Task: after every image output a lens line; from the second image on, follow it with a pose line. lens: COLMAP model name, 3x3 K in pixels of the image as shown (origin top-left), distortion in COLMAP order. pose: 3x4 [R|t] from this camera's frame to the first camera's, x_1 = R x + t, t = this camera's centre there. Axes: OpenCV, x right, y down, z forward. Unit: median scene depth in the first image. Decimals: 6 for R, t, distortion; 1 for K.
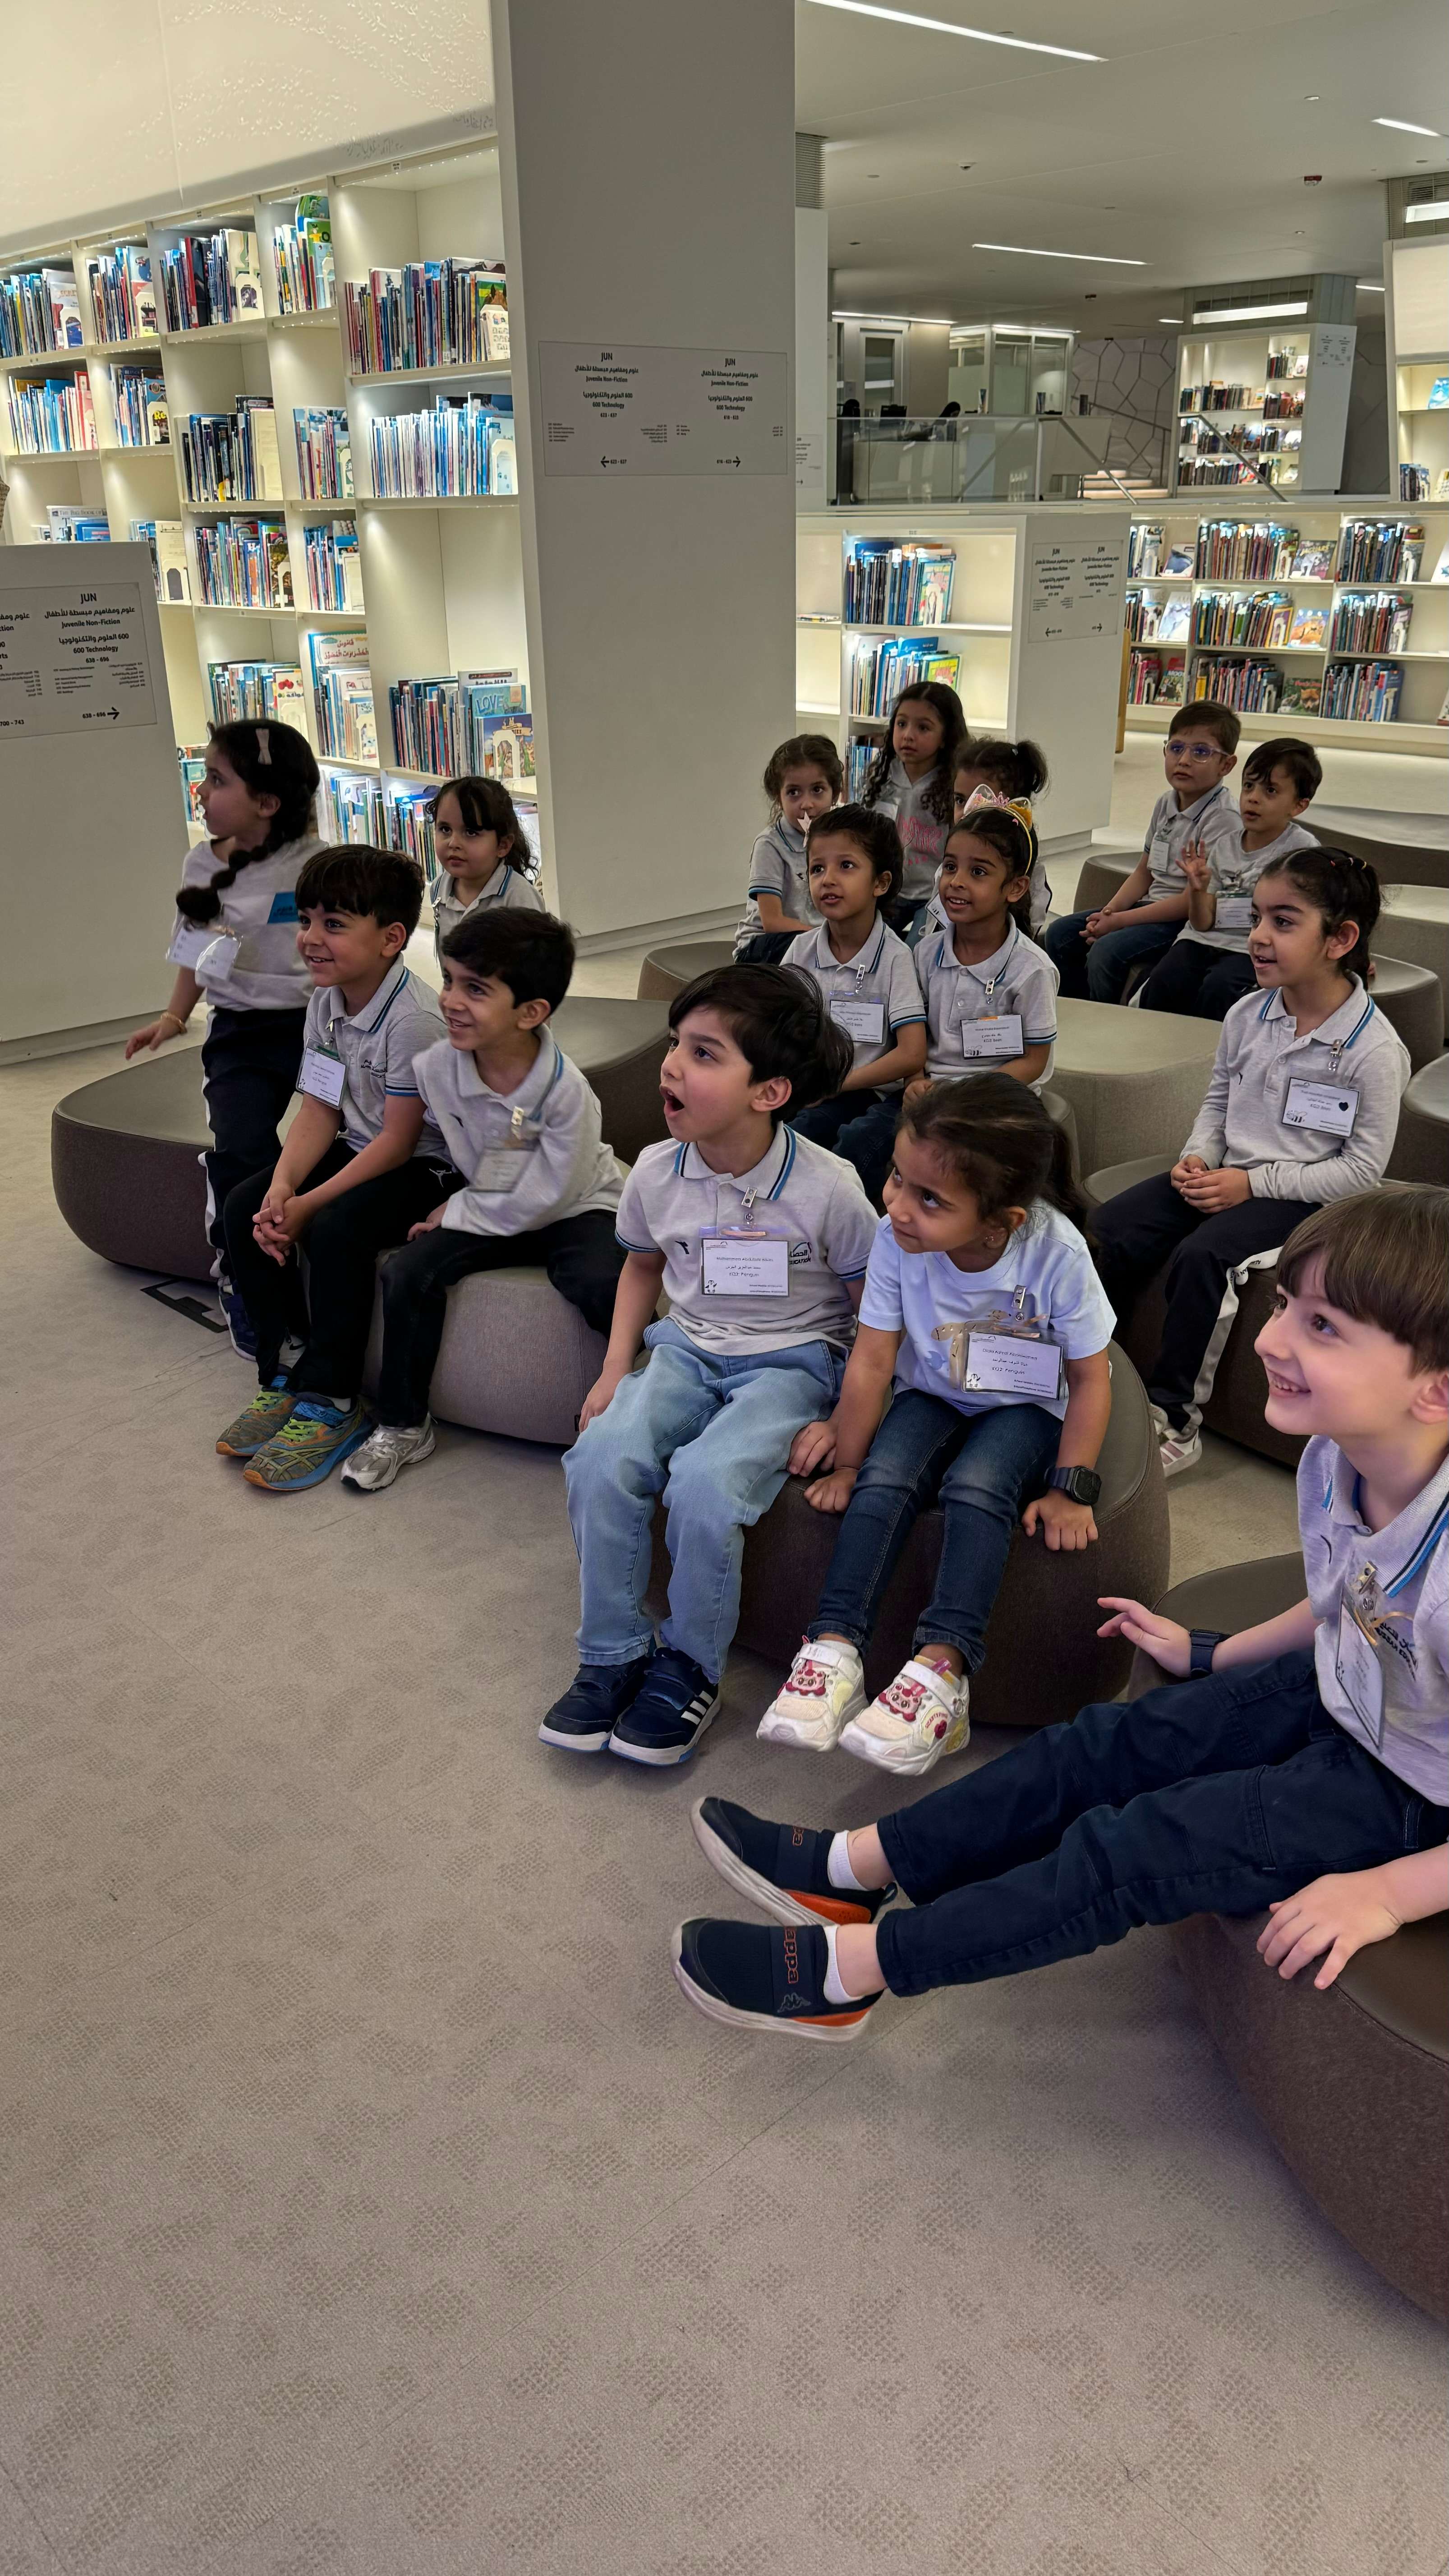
lens RADIAL K [[1806.5, 0, 724.5], [0, 1806.5, 1288.0], [0, 0, 1]] dist [-0.000272, 0.030630]
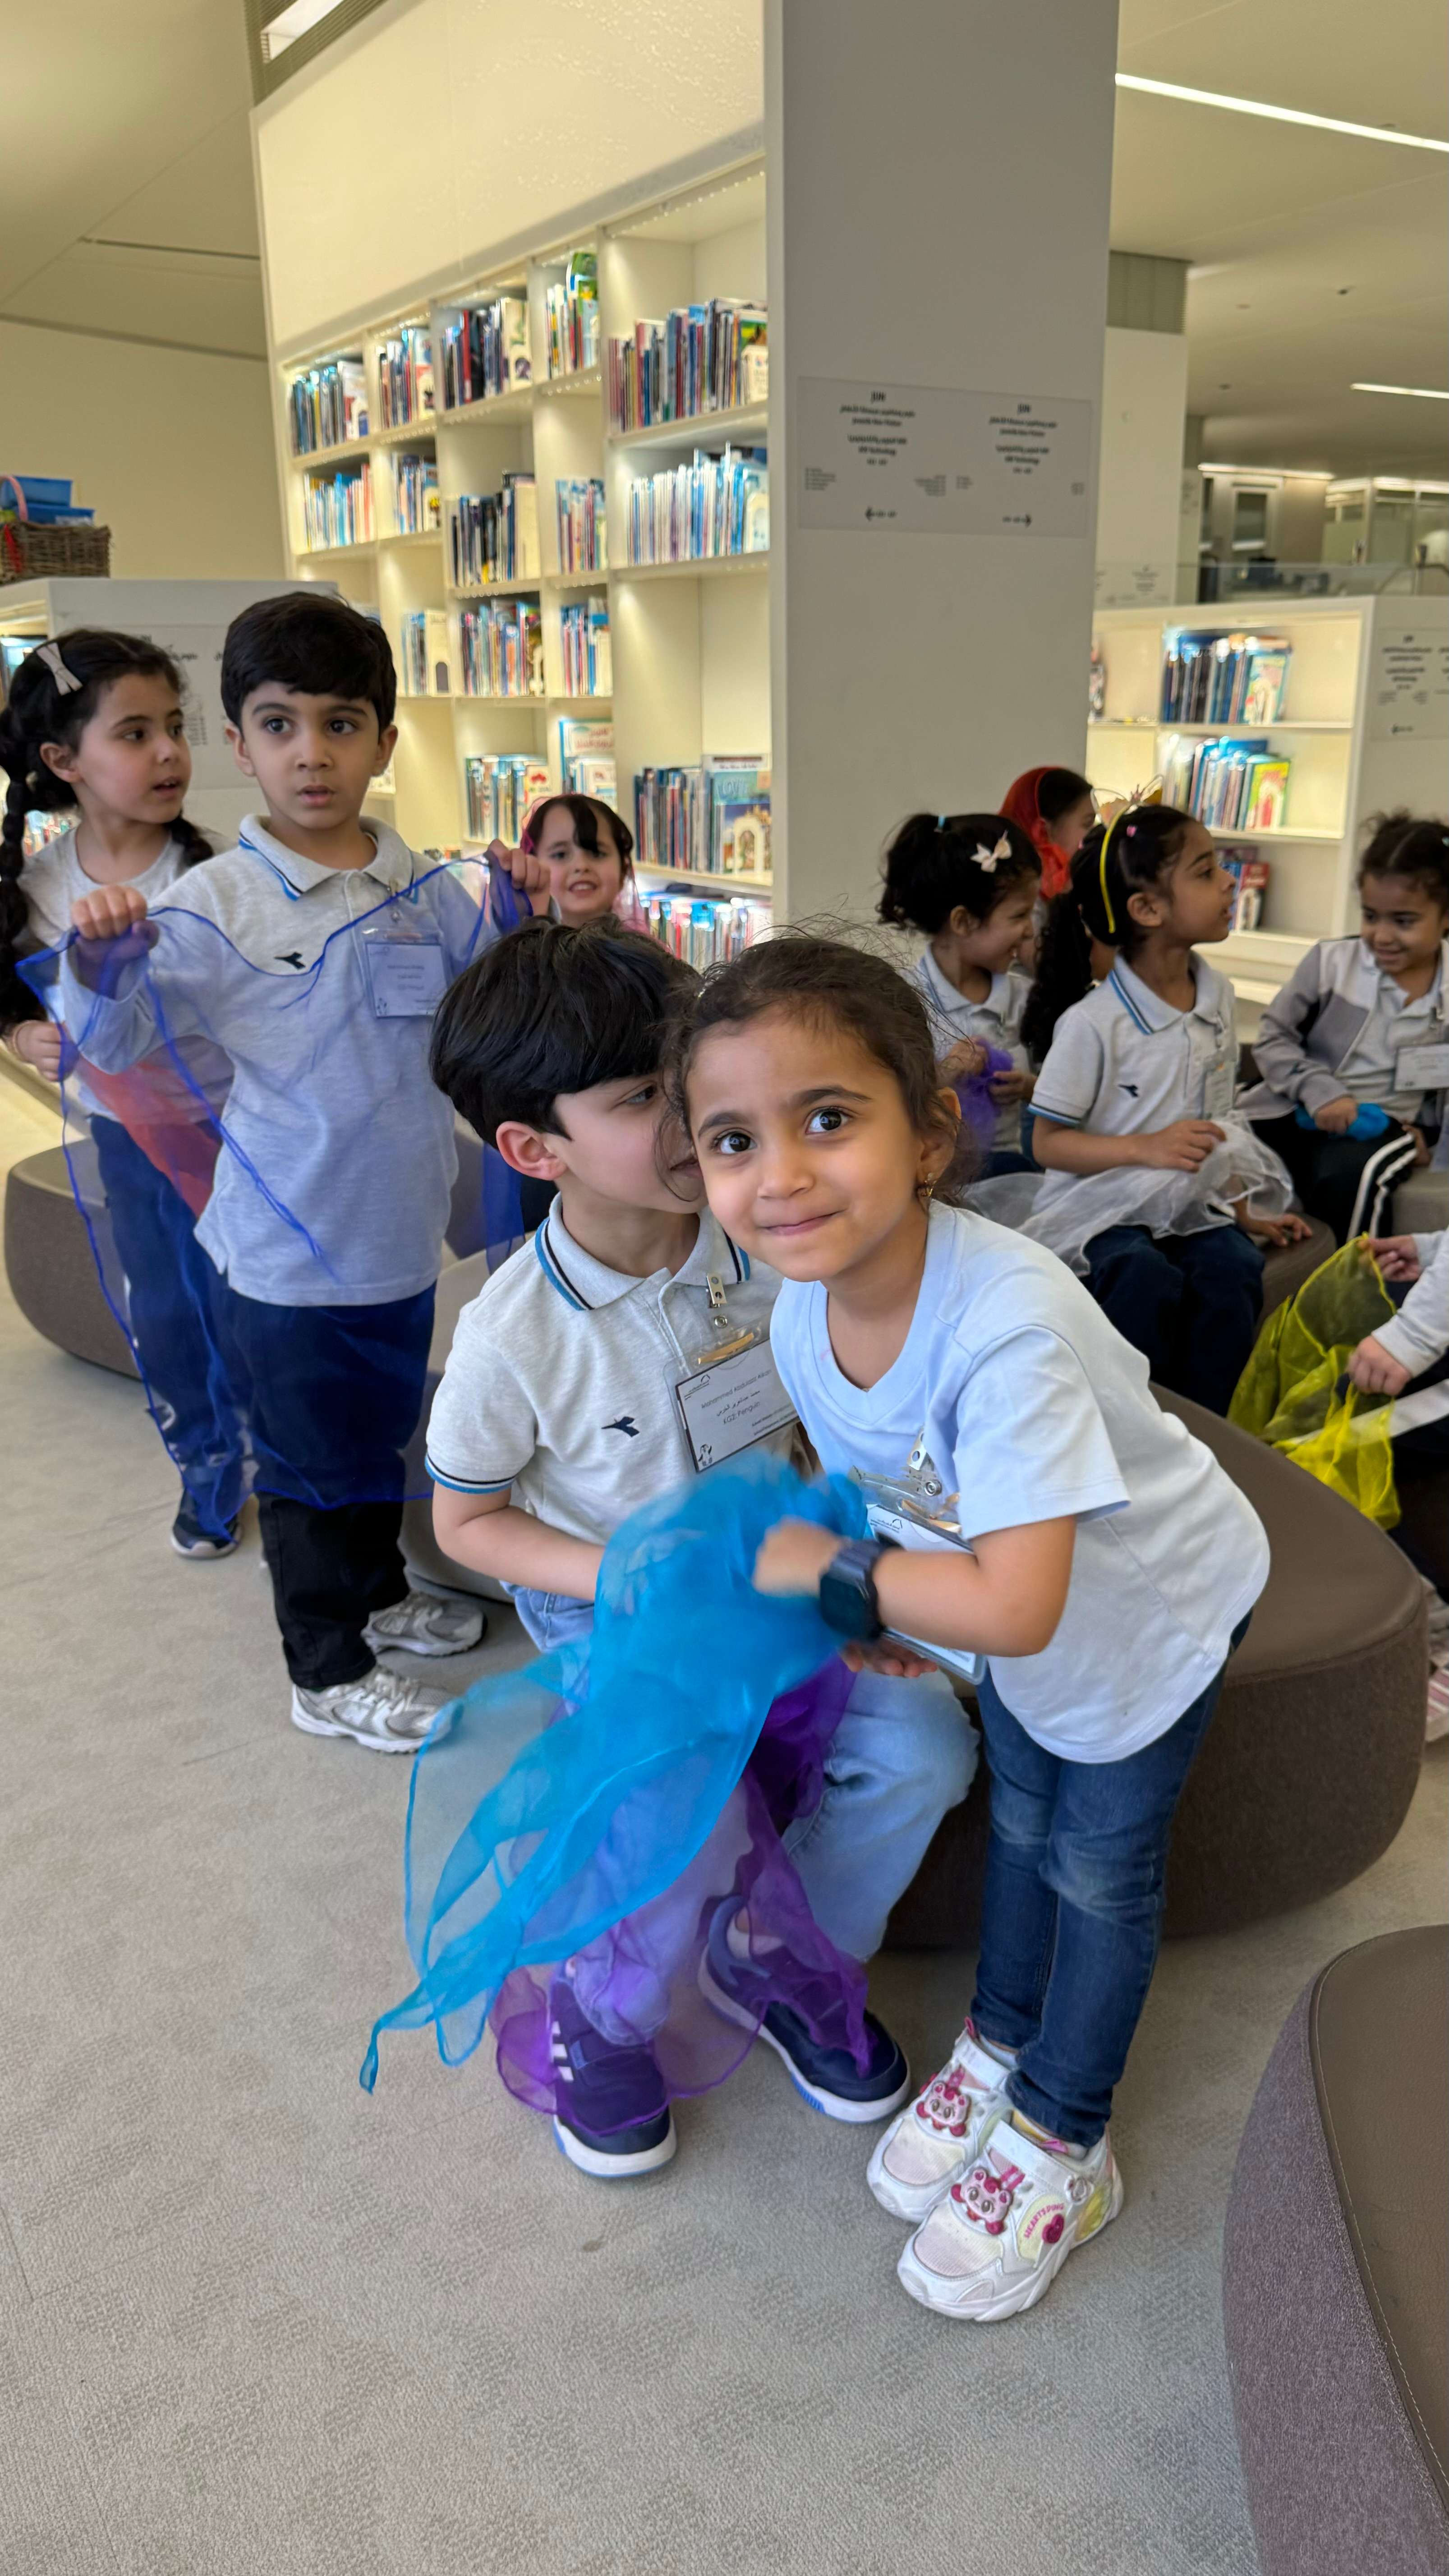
lens RADIAL K [[1834.6, 0, 814.9], [0, 1834.6, 1280.5], [0, 0, 1]] dist [-0.000159, 0.000030]
pose [[0.988748, 0.057468, -0.138114, 0.043195], [-0.070245, 0.993507, -0.089491, -0.007516], [0.132074, 0.098186, 0.986365, 0.137147]]
